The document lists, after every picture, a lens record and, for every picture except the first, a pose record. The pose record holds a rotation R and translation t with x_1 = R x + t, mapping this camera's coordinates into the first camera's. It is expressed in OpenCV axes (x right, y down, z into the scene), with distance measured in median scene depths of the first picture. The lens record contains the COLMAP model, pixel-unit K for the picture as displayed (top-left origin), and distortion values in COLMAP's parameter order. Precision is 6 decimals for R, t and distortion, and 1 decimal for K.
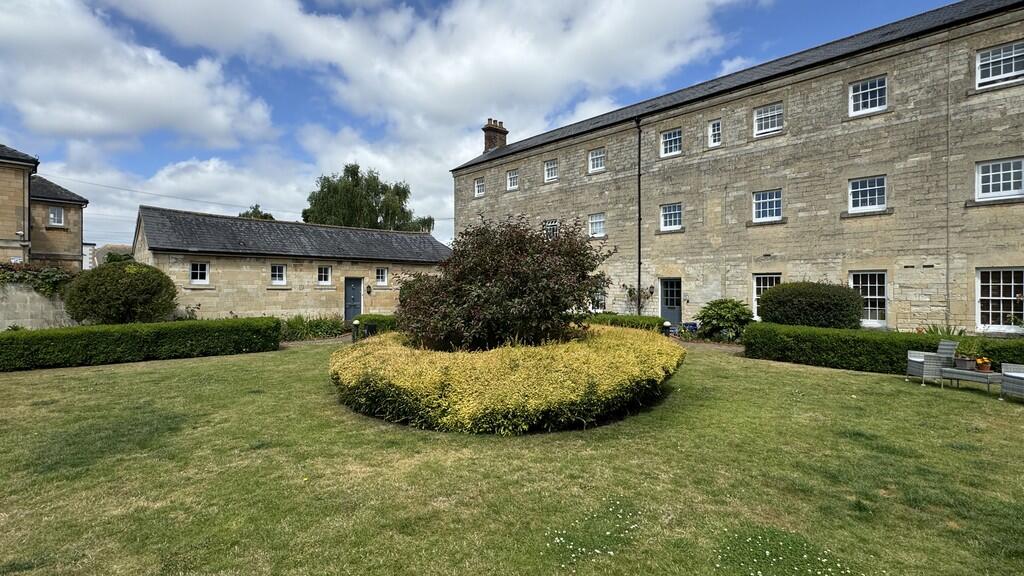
lens RADIAL K [[475.4, 0, 511.1], [0, 475.4, 286.2], [0, 0, 1]] dist [-0.005376, -0.000393]
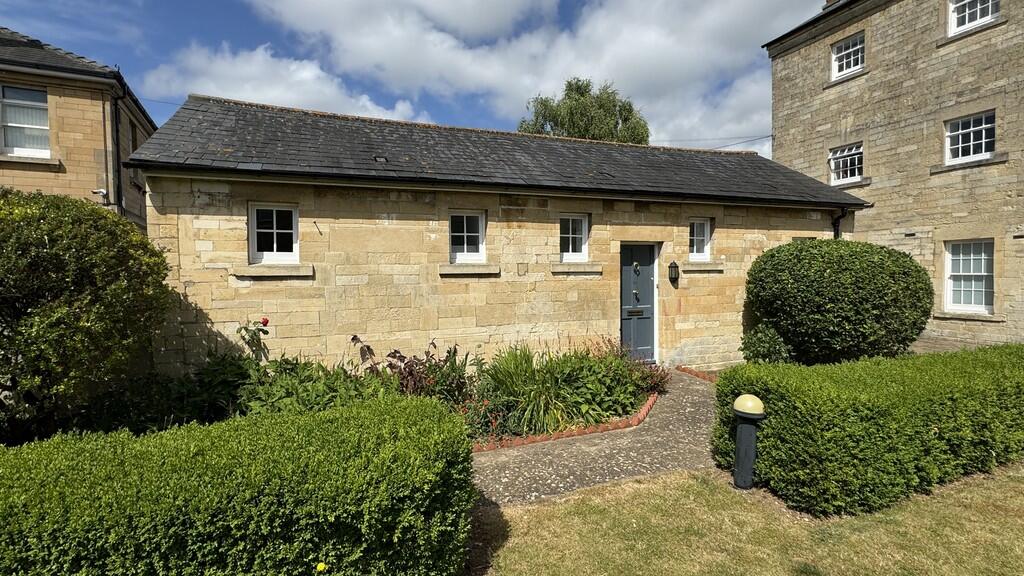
lens RADIAL K [[475.4, 0, 511.9], [0, 475.4, 289.5], [0, 0, 1]] dist [-0.005376, -0.000393]
pose [[0.926804, -0.001459, -0.375542, -0.303326], [0.016521, 0.999183, 0.036890, 0.004216], [0.375181, -0.040394, 0.926071, 0.636435]]
